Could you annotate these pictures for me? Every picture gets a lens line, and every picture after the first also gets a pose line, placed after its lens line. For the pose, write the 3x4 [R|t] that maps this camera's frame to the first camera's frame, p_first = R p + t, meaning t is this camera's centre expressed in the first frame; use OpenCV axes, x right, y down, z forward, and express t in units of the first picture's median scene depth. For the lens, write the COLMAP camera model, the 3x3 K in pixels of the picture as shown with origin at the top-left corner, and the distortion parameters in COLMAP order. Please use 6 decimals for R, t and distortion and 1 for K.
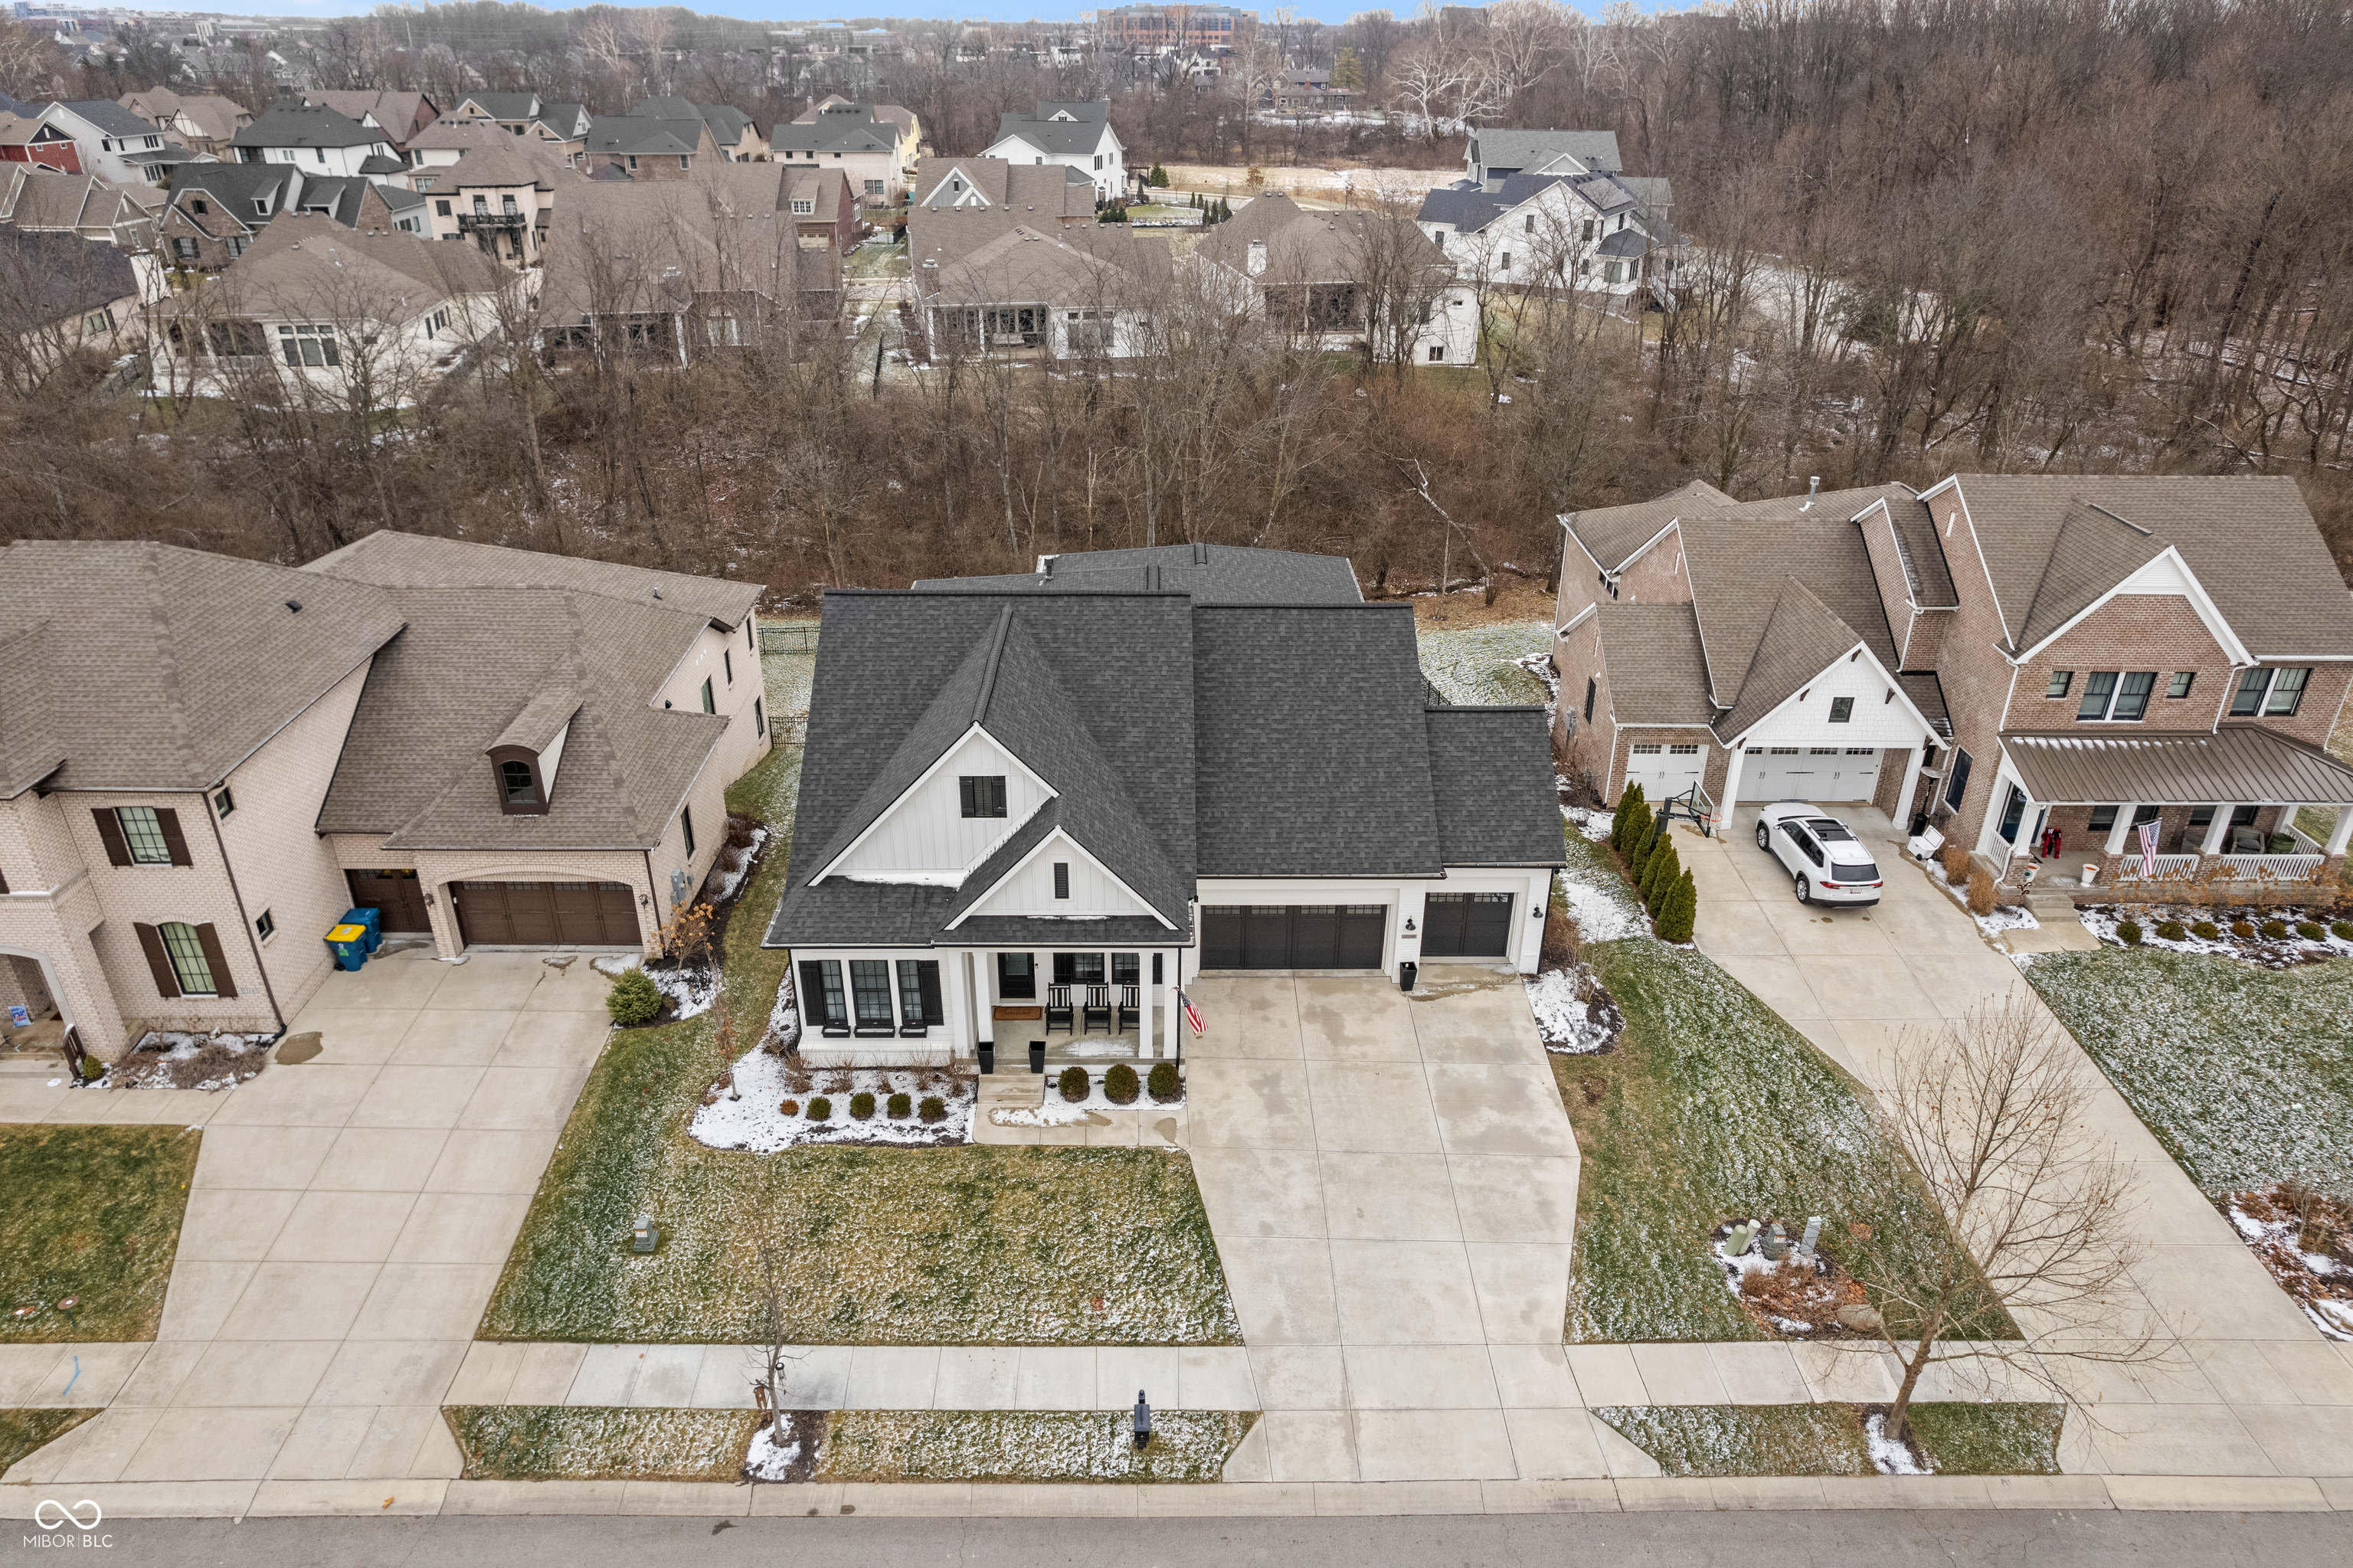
lens RADIAL K [[1502.5, 0, 1132.5], [0, 1502.5, 746.5], [0, 0, 1]] dist [-0.062914, 0.048910]
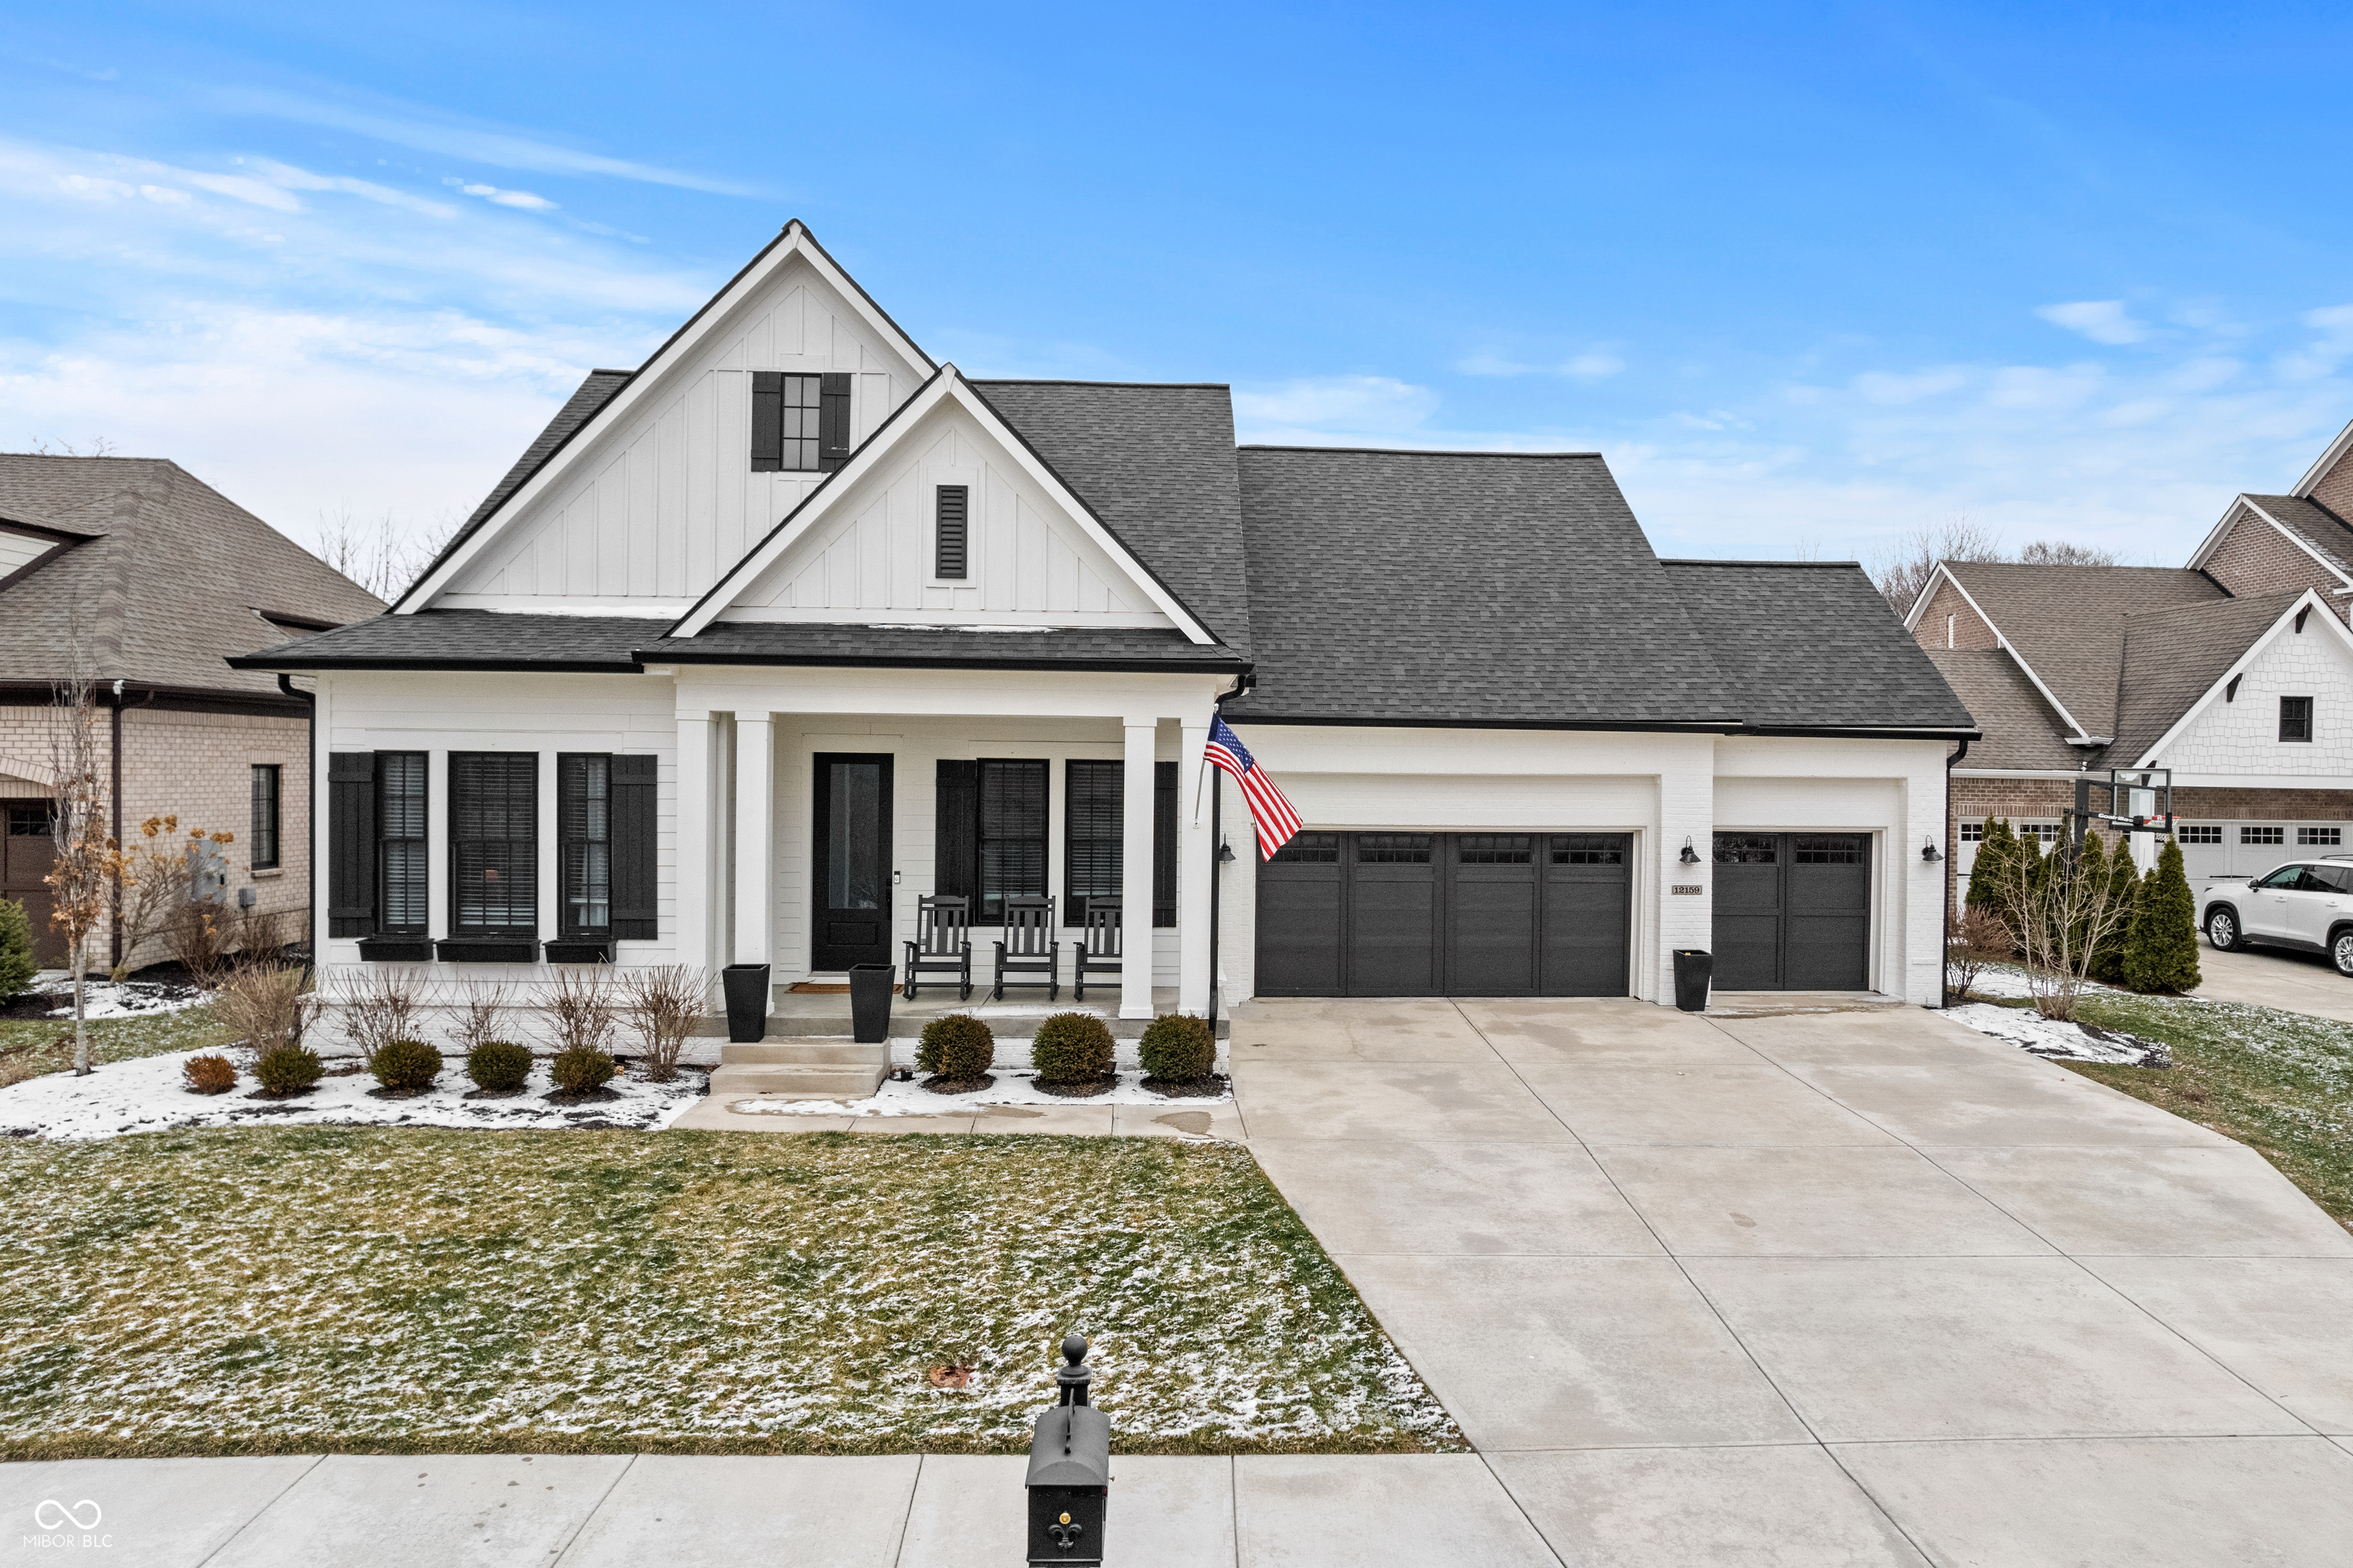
lens RADIAL K [[1624.0, 0, 1249.3], [0, 1624.0, 780.9], [0, 0, 1]] dist [-0.070242, 0.059322]
pose [[0.997979, 0.017139, 0.061186, 0.012664], [0.010522, 0.905062, -0.425148, 0.368851], [-0.062664, 0.424933, 0.903053, 0.608347]]
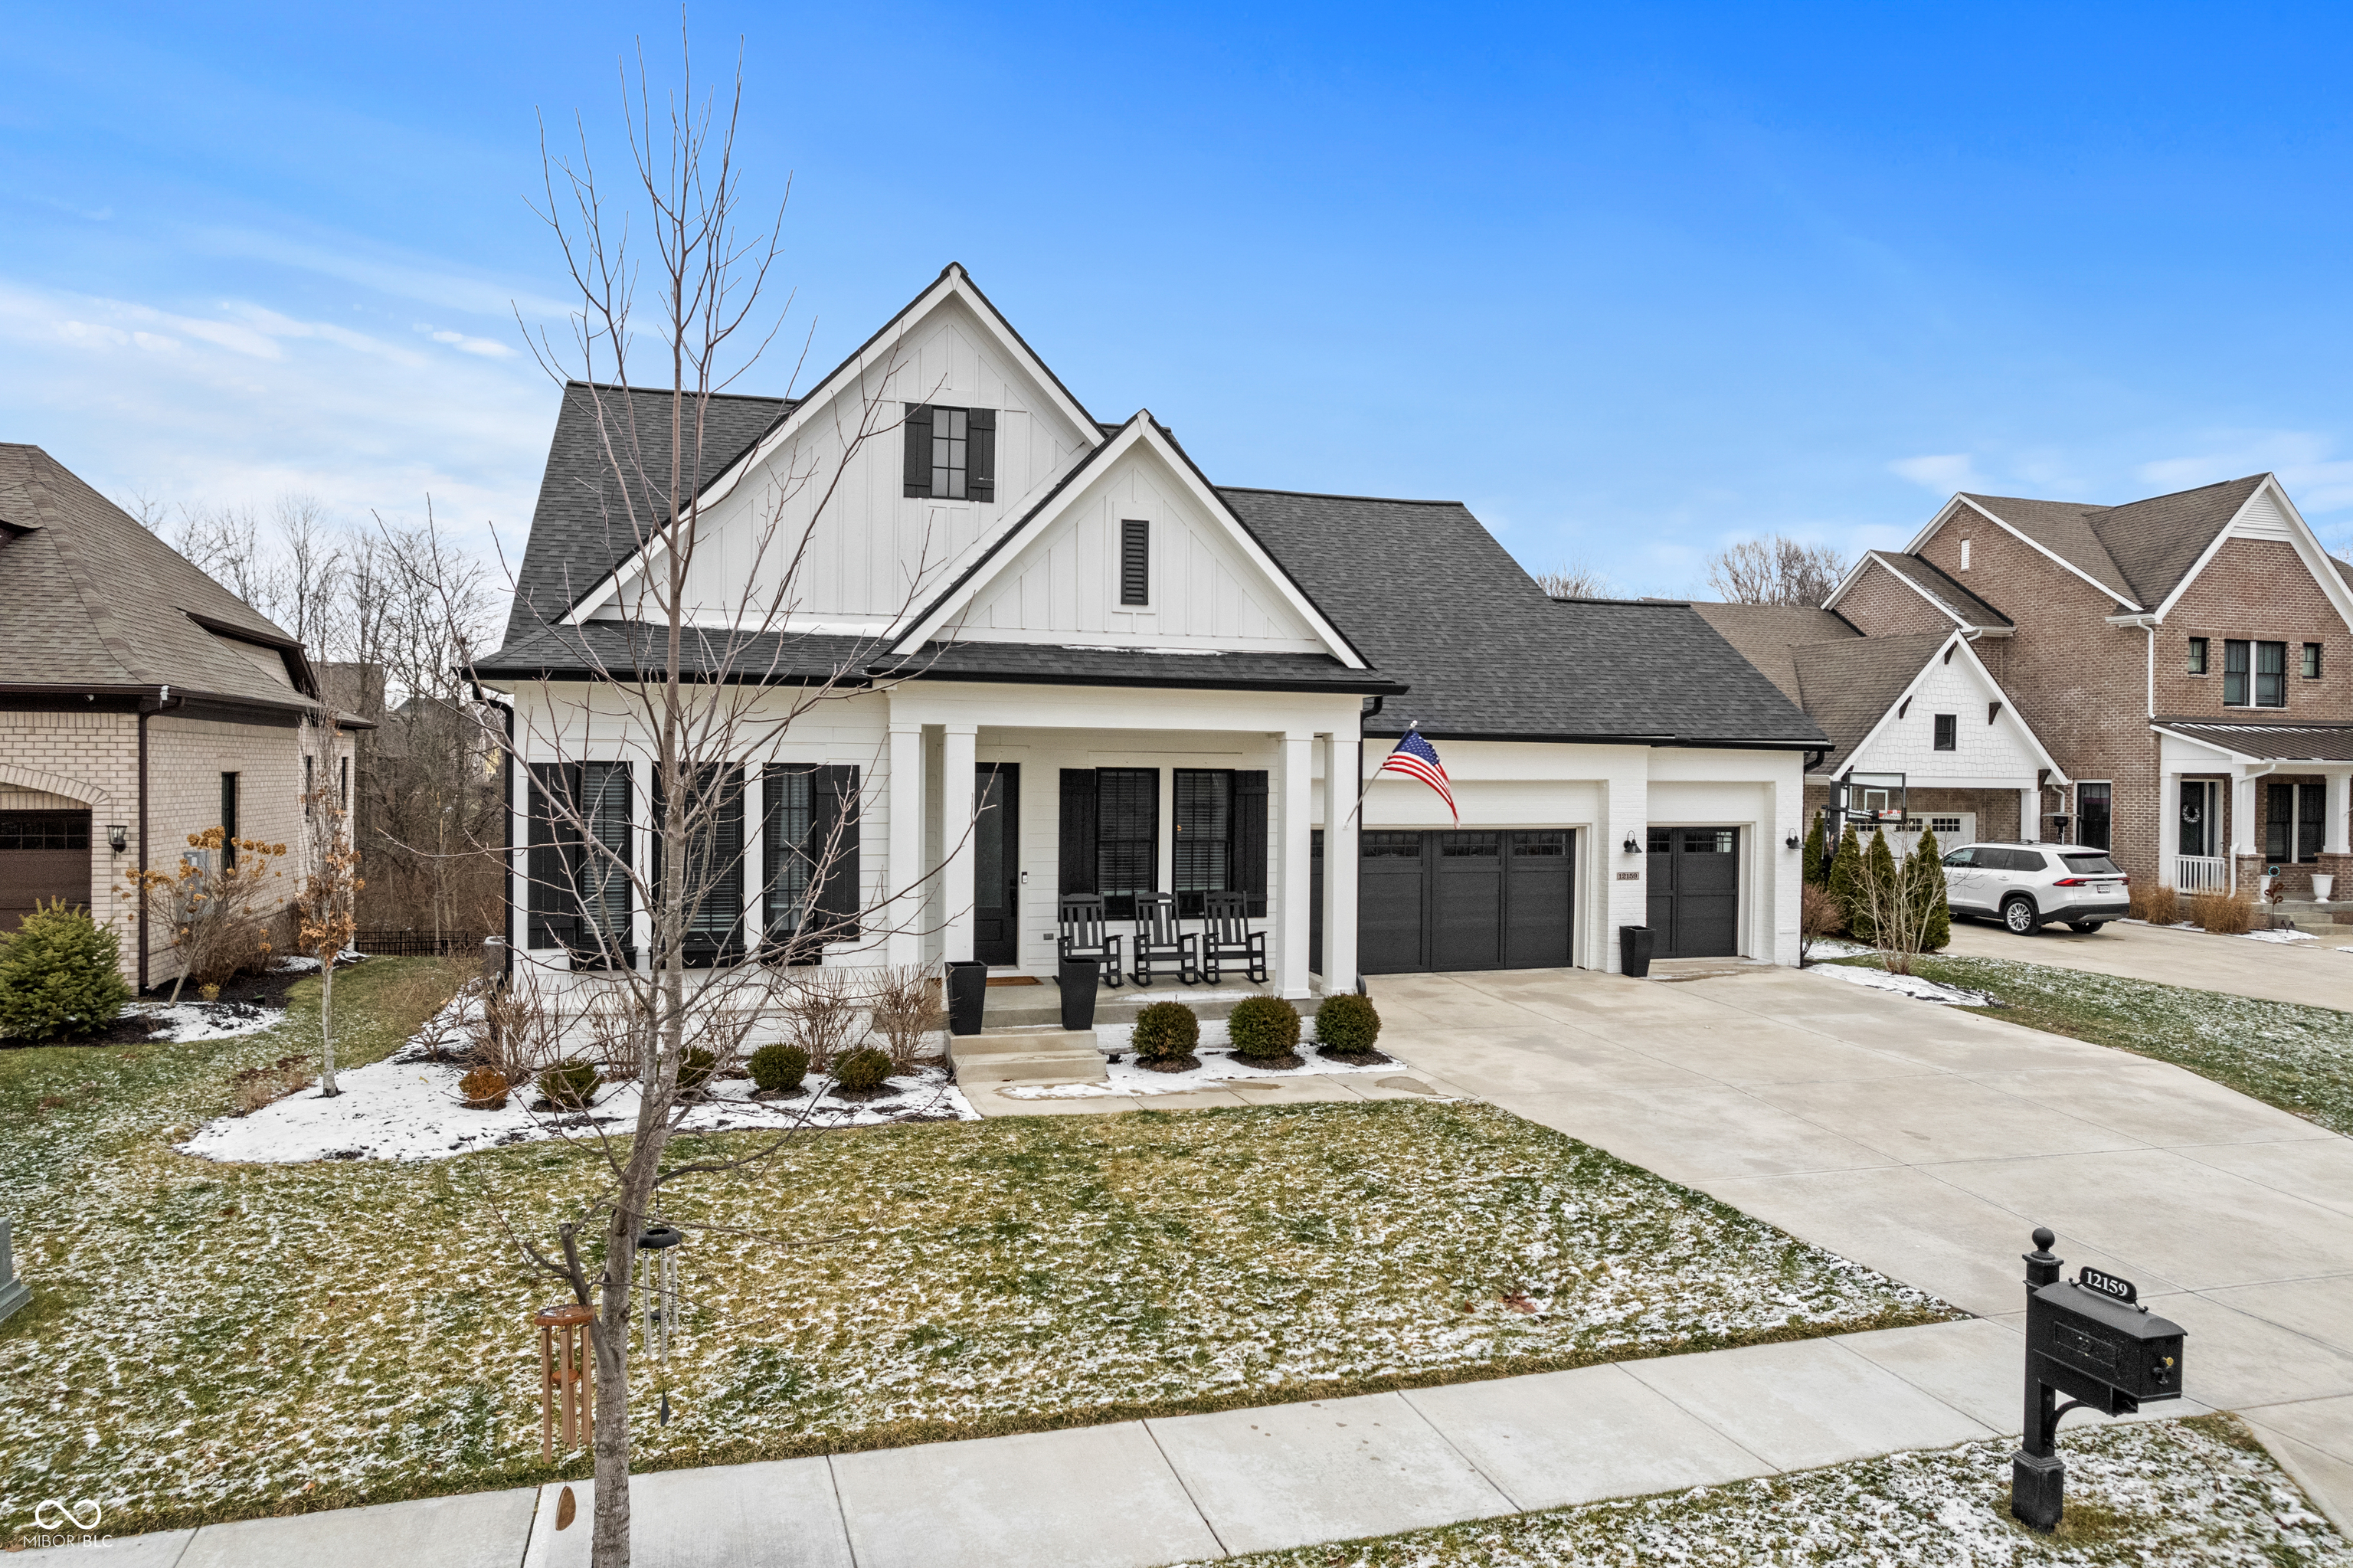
lens RADIAL K [[1502.5, 0, 1151.7], [0, 1502.5, 778.1], [0, 0, 1]] dist [-0.062914, 0.048910]
pose [[0.957044, 0.014518, 0.289579, -0.186790], [0.110936, 0.904414, -0.411980, 0.362675], [-0.267881, 0.426408, 0.863954, 0.621925]]
